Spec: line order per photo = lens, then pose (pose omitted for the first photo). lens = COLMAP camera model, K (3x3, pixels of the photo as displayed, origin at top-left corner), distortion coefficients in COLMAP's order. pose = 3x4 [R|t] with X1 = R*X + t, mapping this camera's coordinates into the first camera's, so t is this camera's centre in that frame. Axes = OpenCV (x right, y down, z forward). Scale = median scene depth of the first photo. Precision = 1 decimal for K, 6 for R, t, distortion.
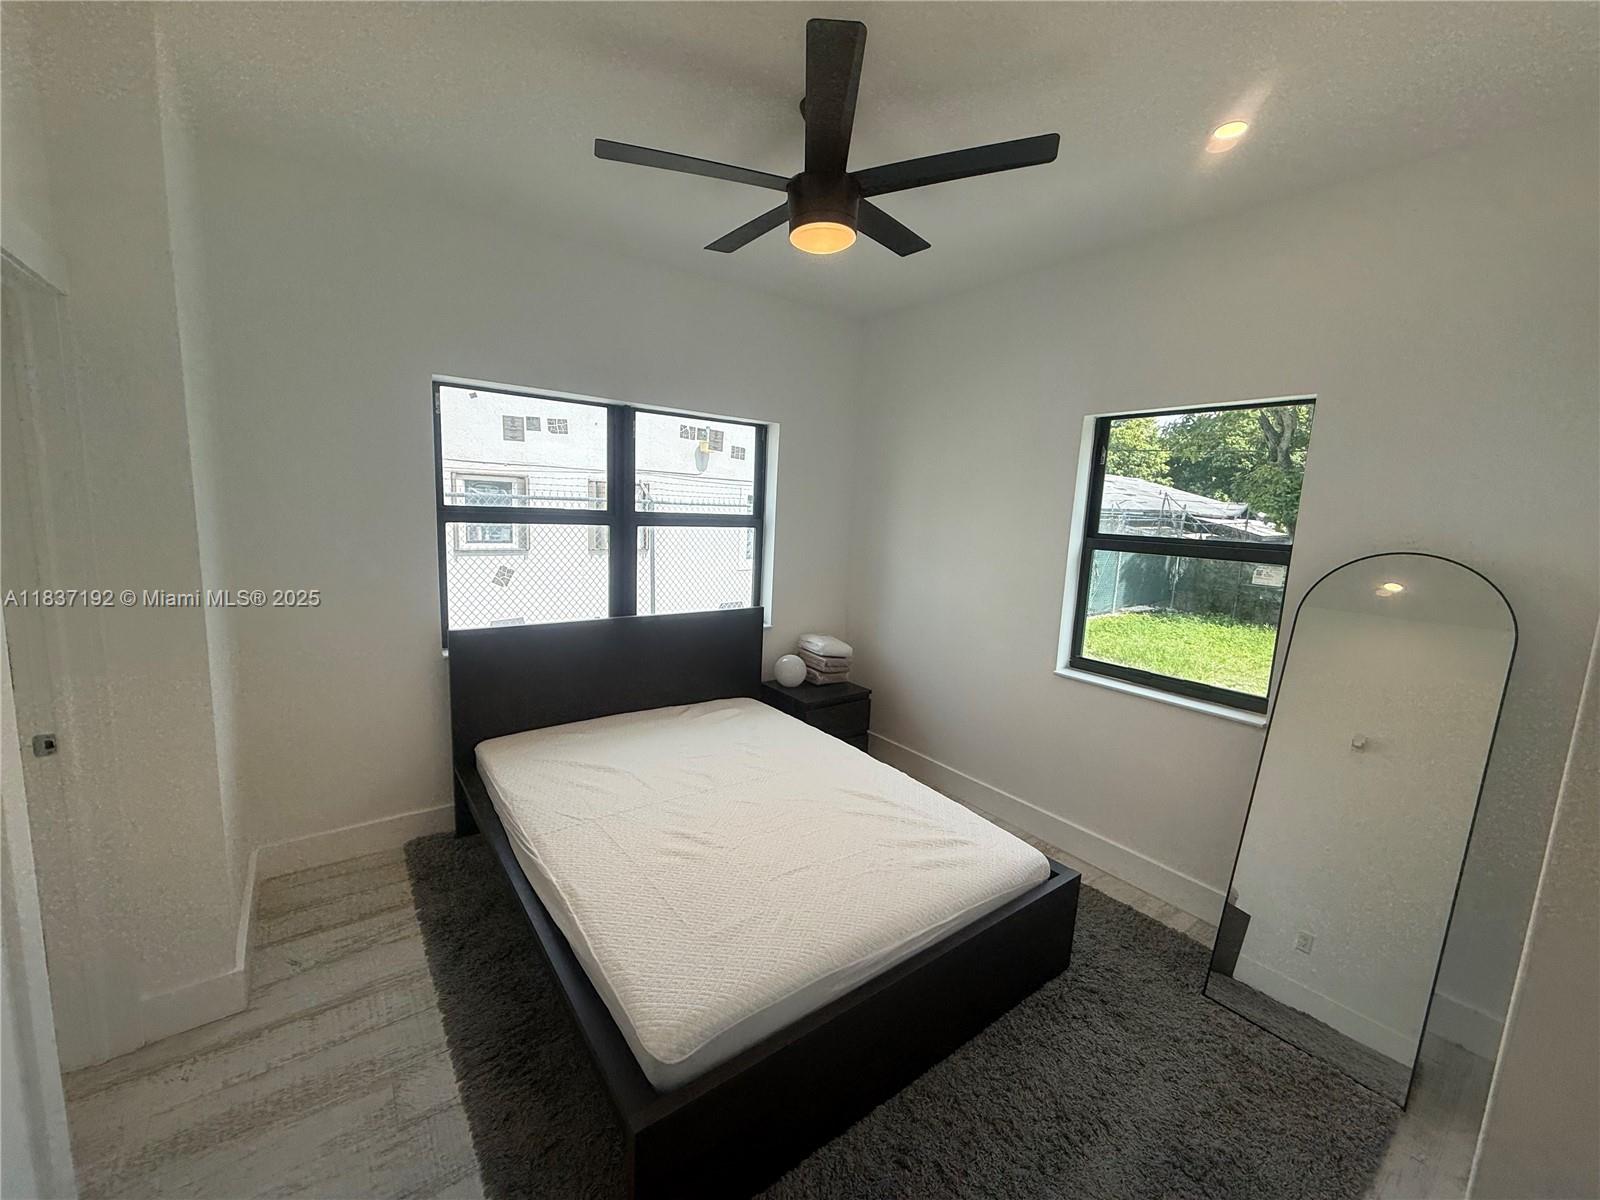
lens RADIAL K [[637.0, 0, 800.0], [0, 637.0, 600.0], [0, 0, 1]] dist [0.000815, 0.000095]
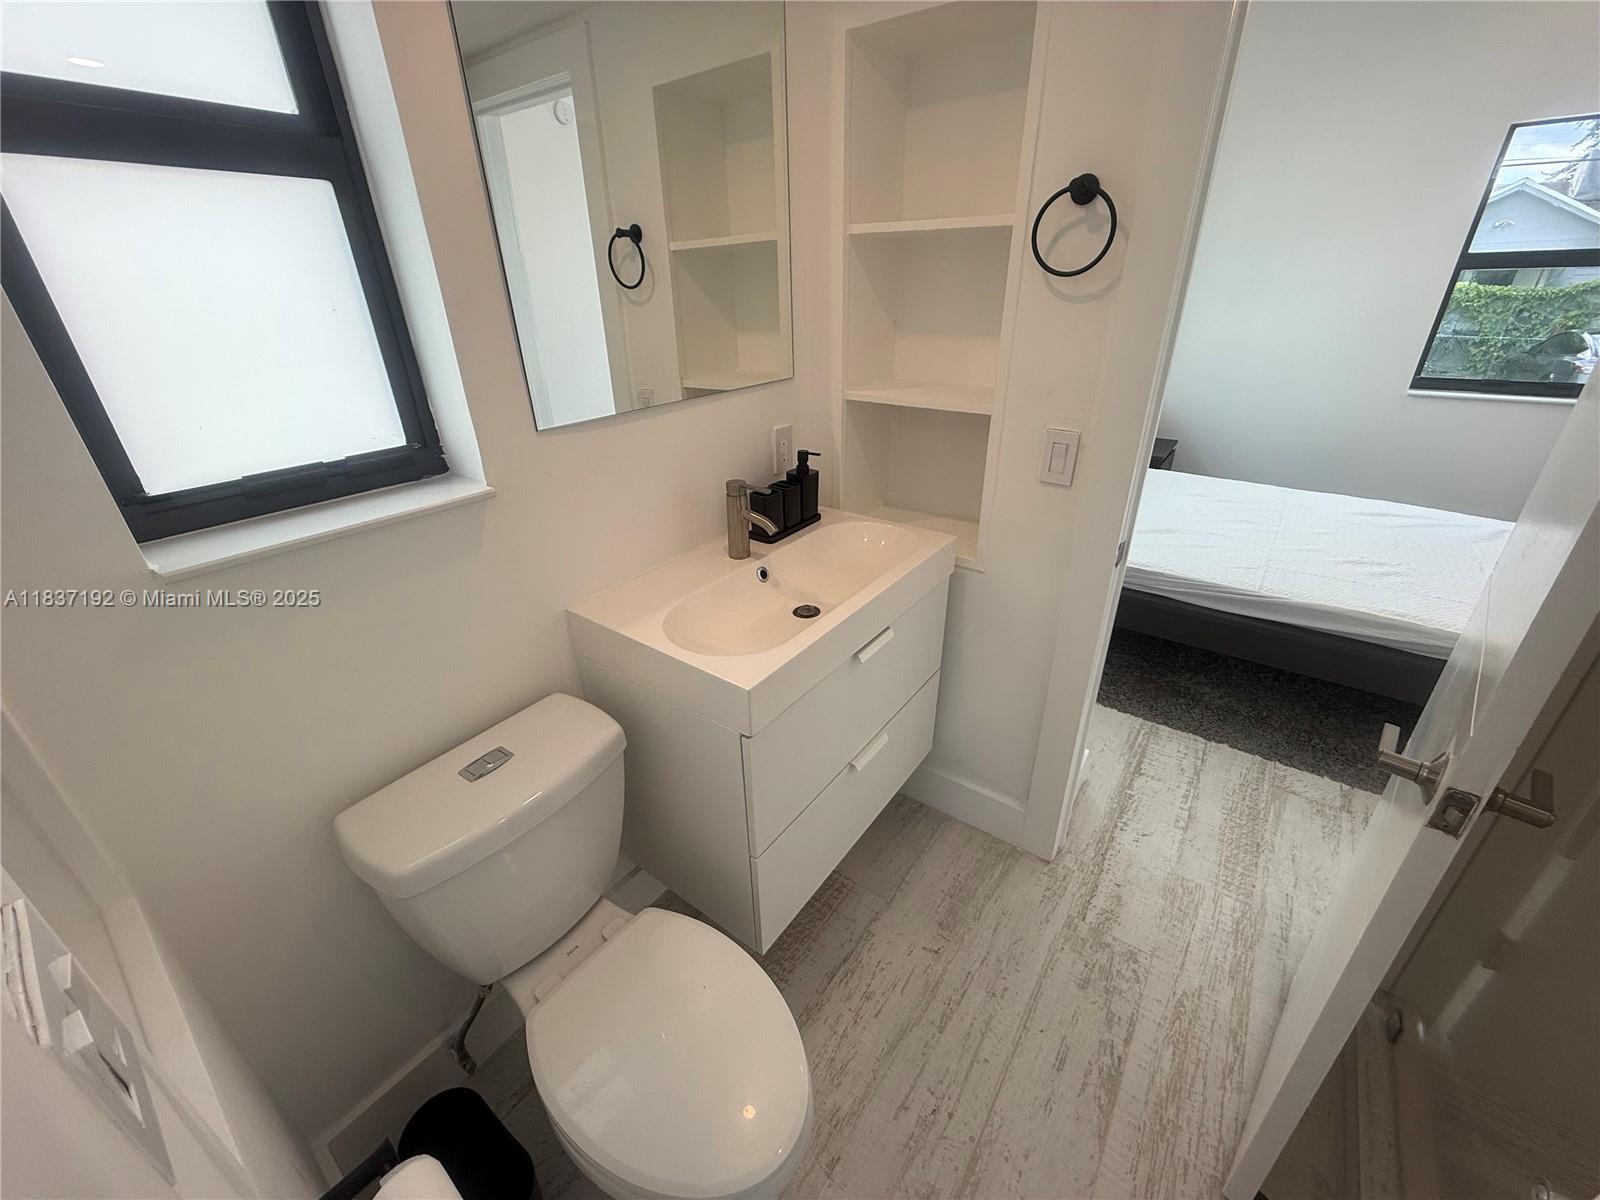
lens RADIAL K [[637.0, 0, 800.0], [0, 637.0, 600.0], [0, 0, 1]] dist [0.000815, 0.000095]
pose [[0.956067, -0.185177, 0.227257, -1.223476], [0.105506, 0.940636, 0.322602, -0.025871], [-0.273505, -0.284452, 0.918848, 0.200908]]
